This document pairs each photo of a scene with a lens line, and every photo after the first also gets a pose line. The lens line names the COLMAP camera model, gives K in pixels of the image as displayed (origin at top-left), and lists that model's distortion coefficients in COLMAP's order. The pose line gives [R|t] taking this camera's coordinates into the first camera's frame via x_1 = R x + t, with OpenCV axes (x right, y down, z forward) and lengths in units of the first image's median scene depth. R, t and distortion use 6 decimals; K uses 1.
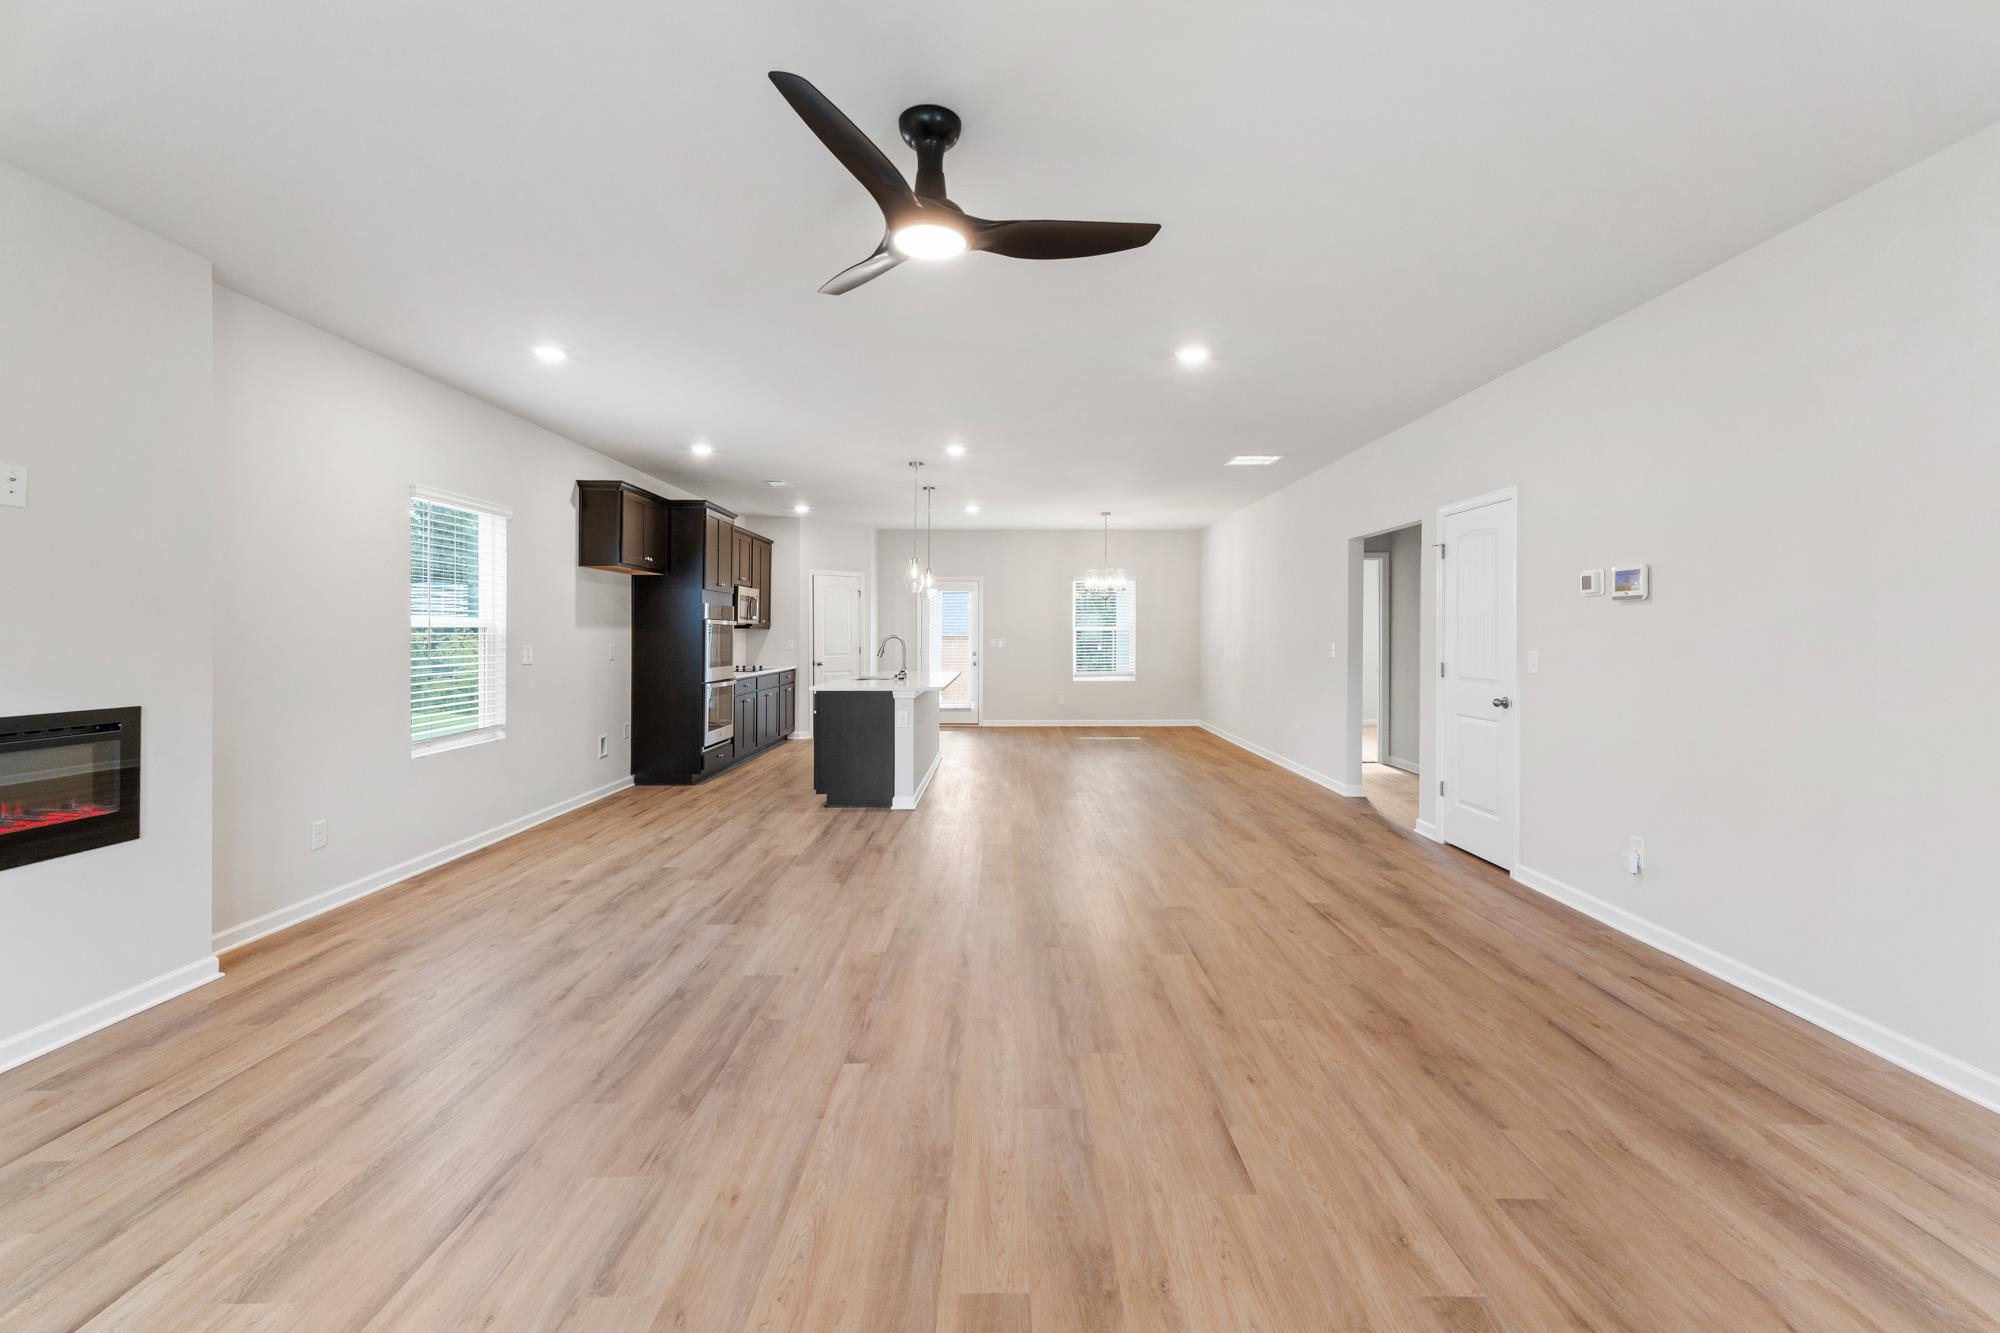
lens RADIAL K [[850.2, 0, 994.2], [0, 850.2, 655.8], [0, 0, 1]] dist [0.000143, -0.000113]
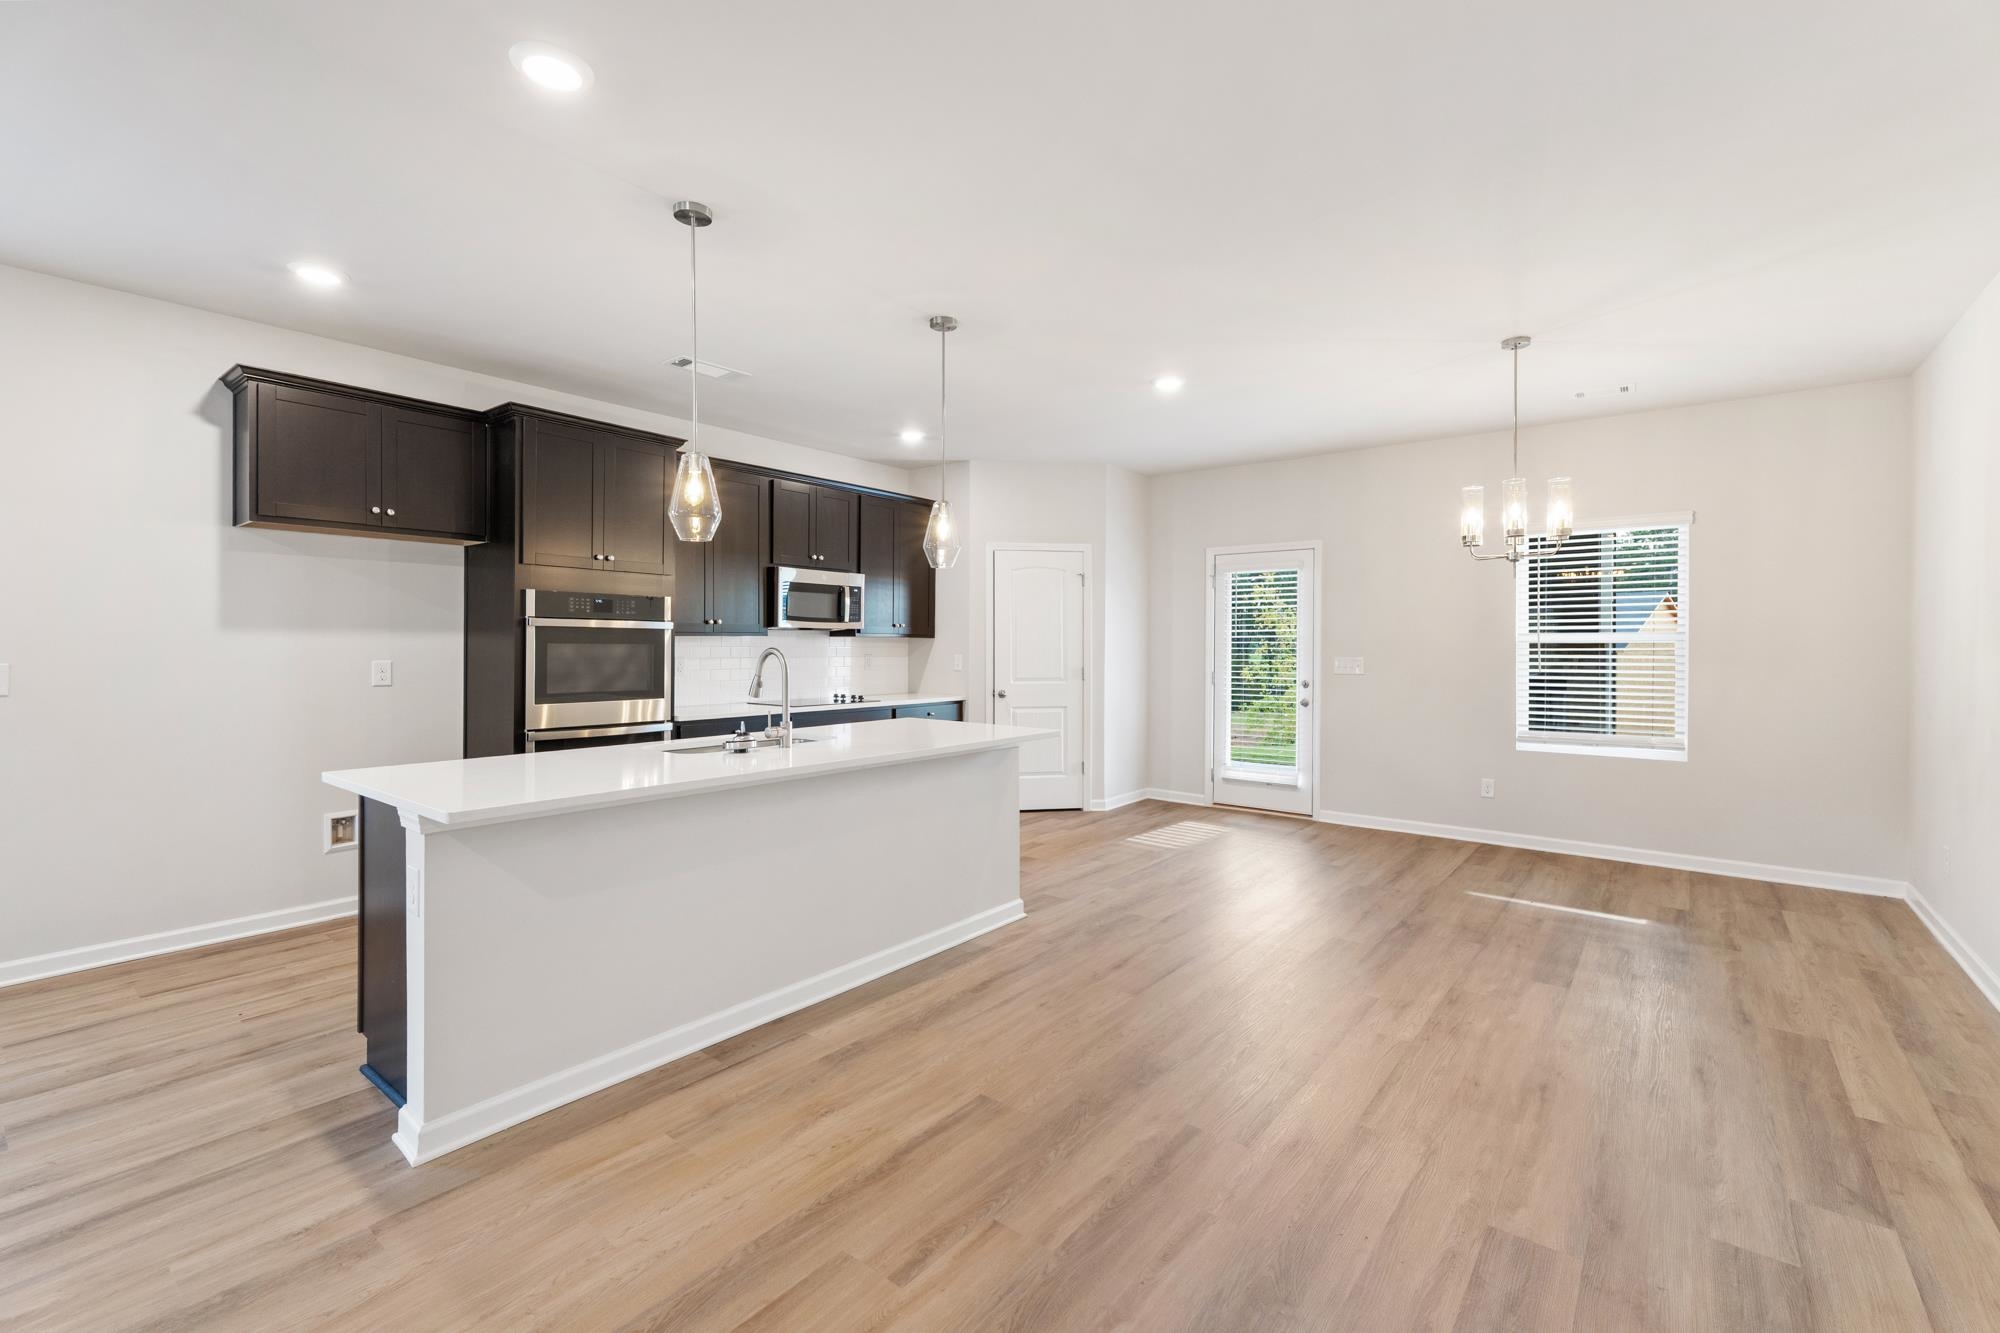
lens RADIAL K [[880.1, 0, 1006.2], [0, 880.1, 655.1], [0, 0, 1]] dist [0.011567, -0.000382]
pose [[0.777450, 0.011819, -0.628834, 0.193940], [-0.024315, 0.999641, -0.011274, -0.011036], [0.628475, 0.024055, 0.777458, 0.479587]]
